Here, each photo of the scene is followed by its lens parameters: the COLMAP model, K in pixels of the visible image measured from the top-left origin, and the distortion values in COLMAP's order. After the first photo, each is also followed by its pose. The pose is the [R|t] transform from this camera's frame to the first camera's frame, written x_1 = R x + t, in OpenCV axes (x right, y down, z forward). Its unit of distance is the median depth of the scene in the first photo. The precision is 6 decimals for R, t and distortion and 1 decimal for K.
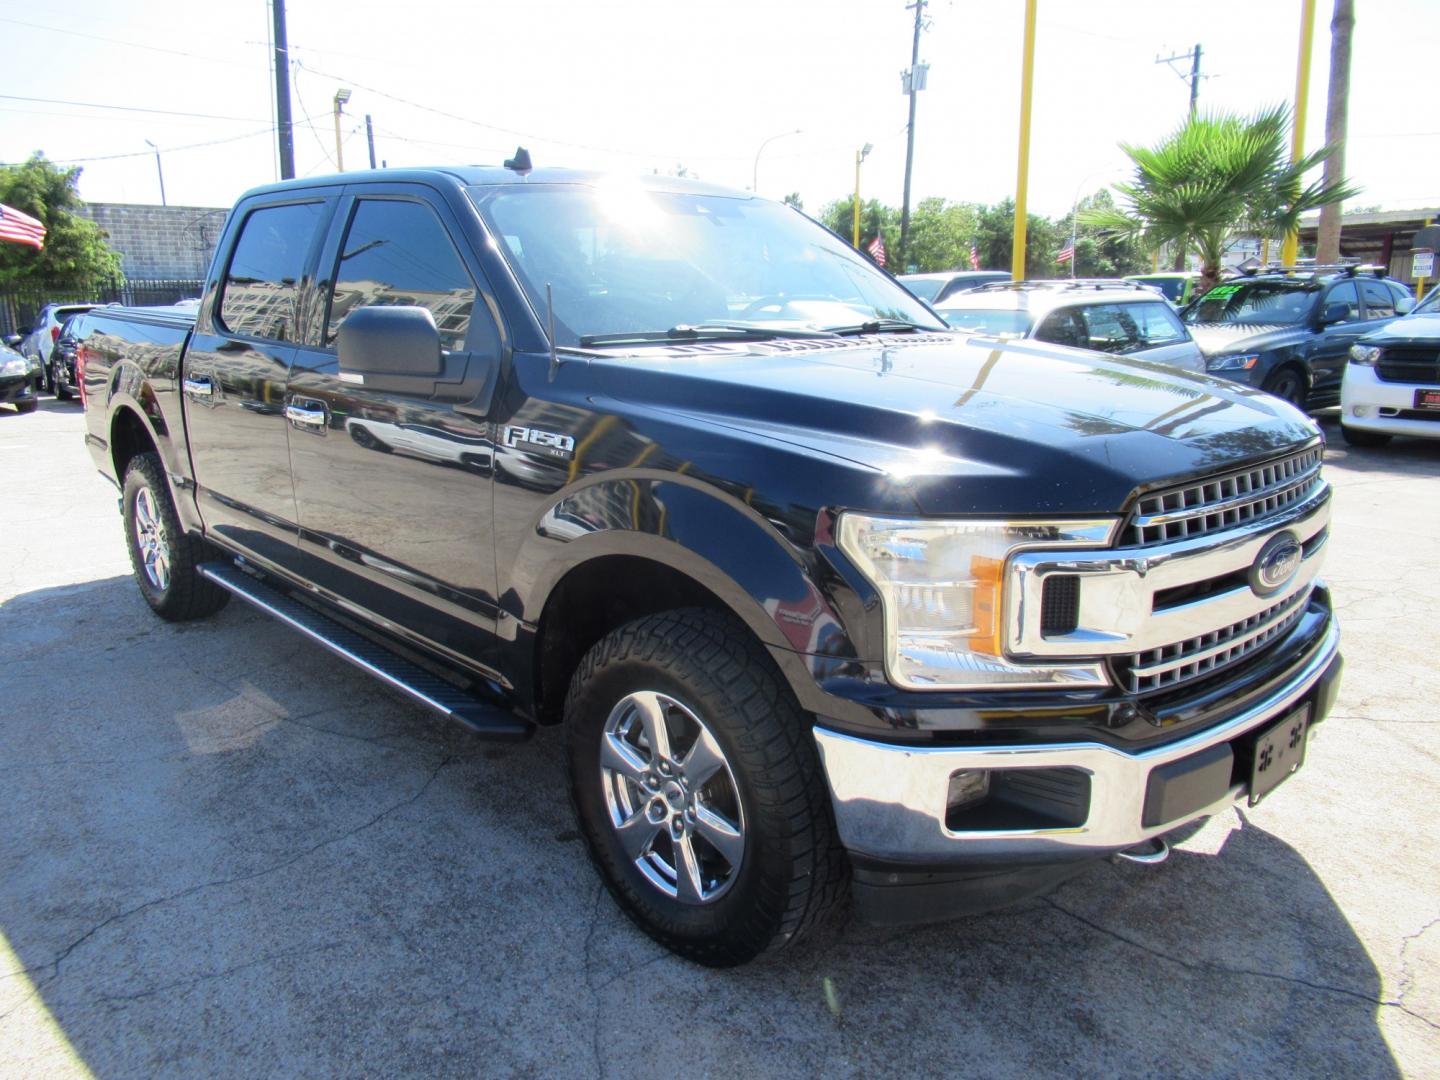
lens RADIAL K [[1066.3, 0, 718.1], [0, 1066.3, 540.2], [0, 0, 1]] dist [0.006744, -0.002480]
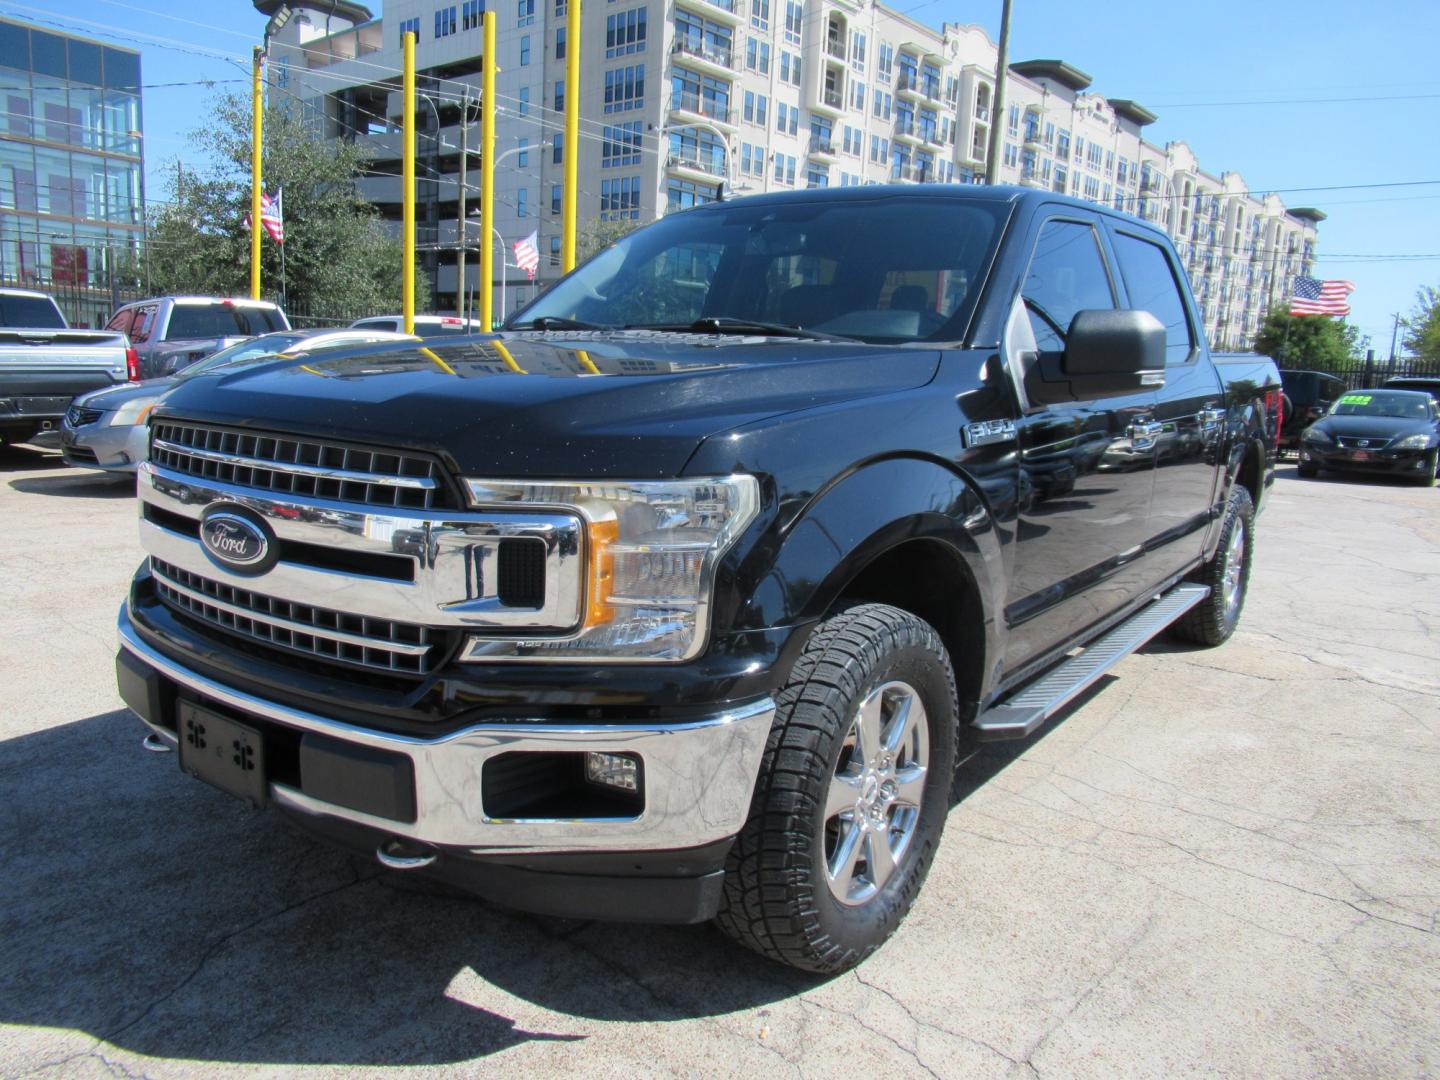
lens RADIAL K [[1068.3, 0, 720.0], [0, 1068.3, 540.0], [0, 0, 1]] dist [0.003711, 0.006051]
pose [[0.176021, 0.179236, -0.967931, 1.022893], [-0.257923, 0.957329, 0.130369, -0.140731], [0.949996, 0.226704, 0.214740, 0.828814]]
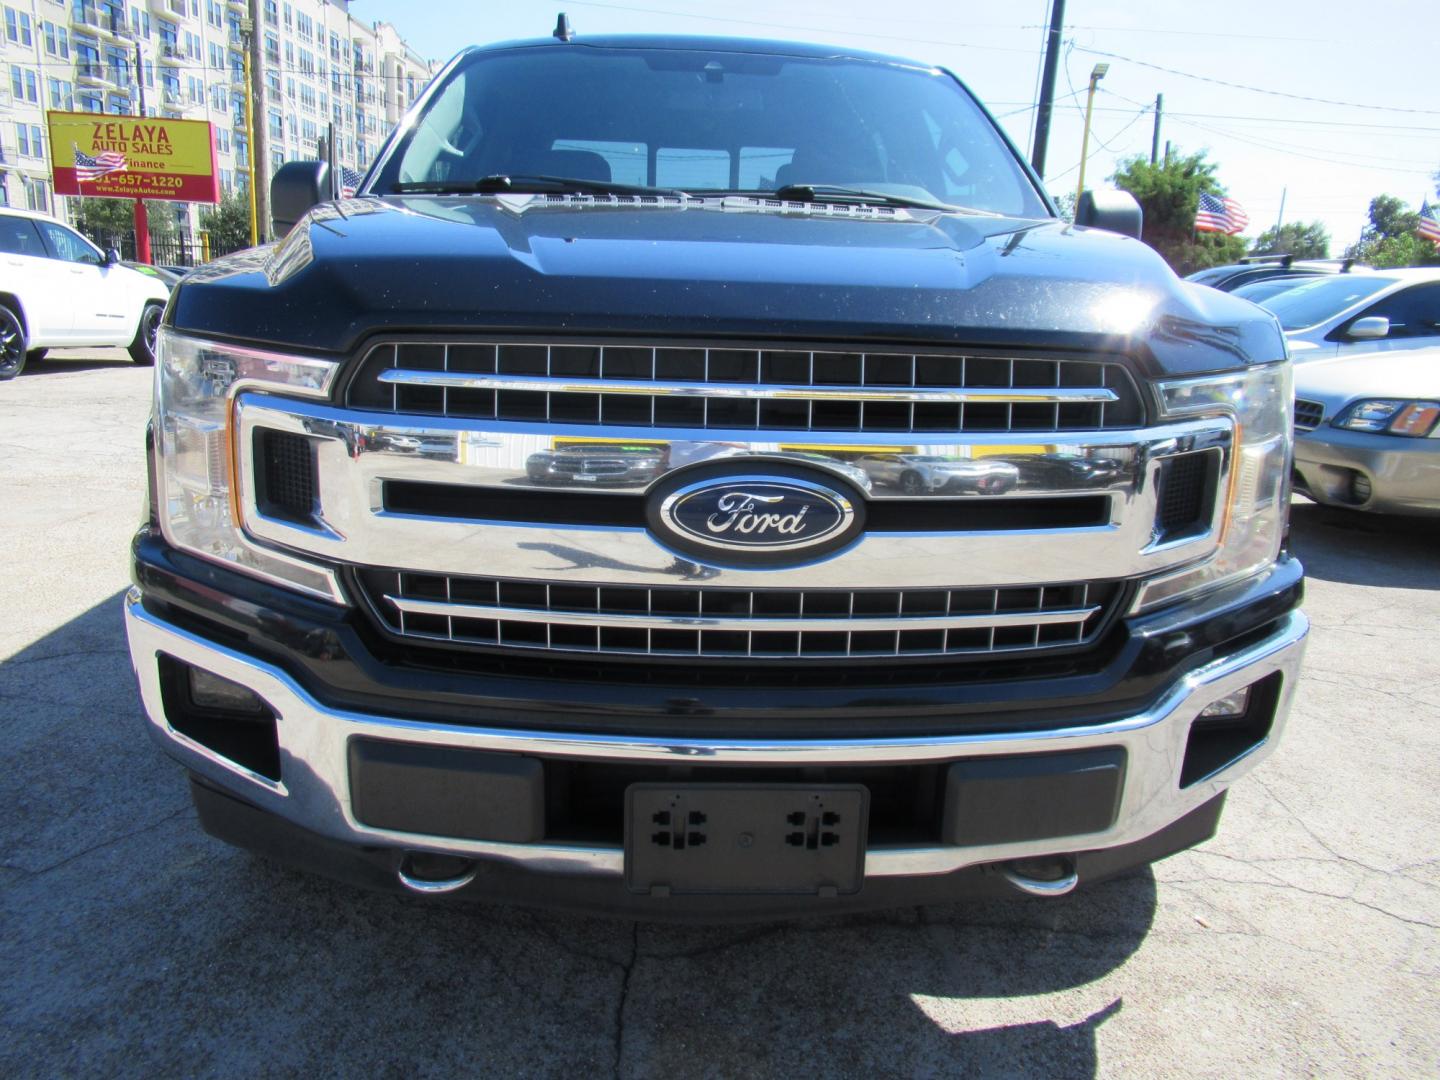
lens RADIAL K [[1072.3, 0, 720.2], [0, 1072.3, 535.7], [0, 0, 1]] dist [-0.004737, -0.000198]
pose [[0.763491, 0.187083, -0.618127, 0.601477], [-0.185411, 0.980327, 0.067693, -0.001481], [0.618631, 0.062925, 0.783158, 0.366135]]
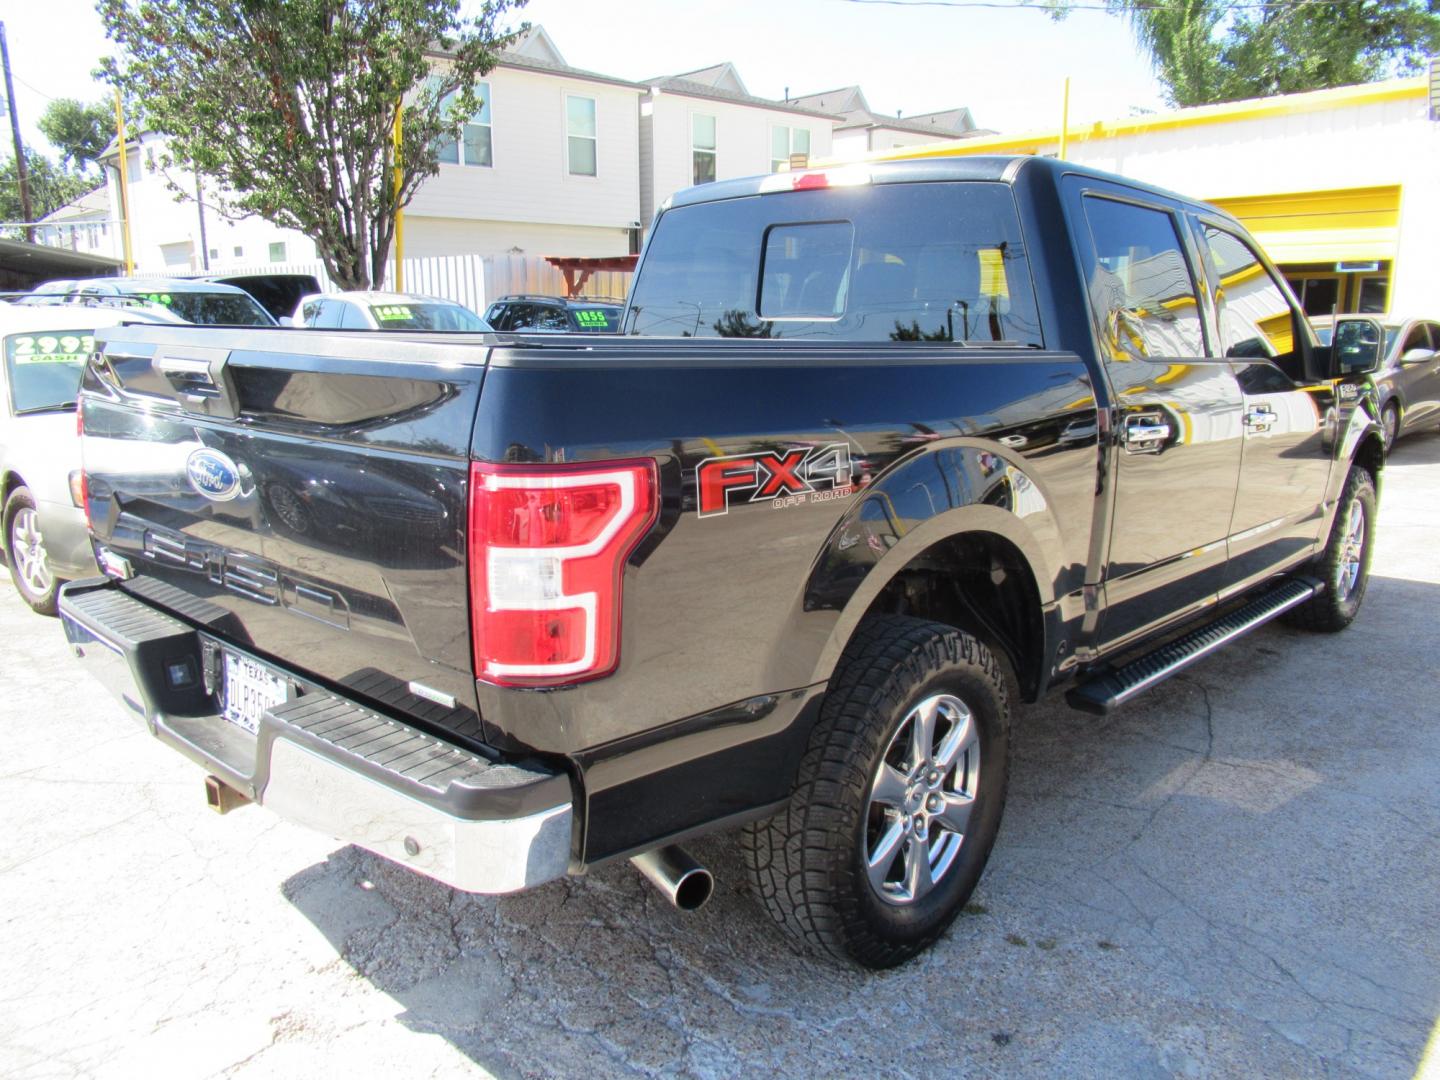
lens RADIAL K [[1079.0, 0, 719.3], [0, 1079.0, 569.1], [0, 0, 1]] dist [0.008473, 0.000843]
pose [[-0.069800, -0.218955, 0.973235, -1.475138], [0.216602, 0.949012, 0.229040, -0.353854], [-0.973762, 0.226791, -0.018815, 1.624215]]
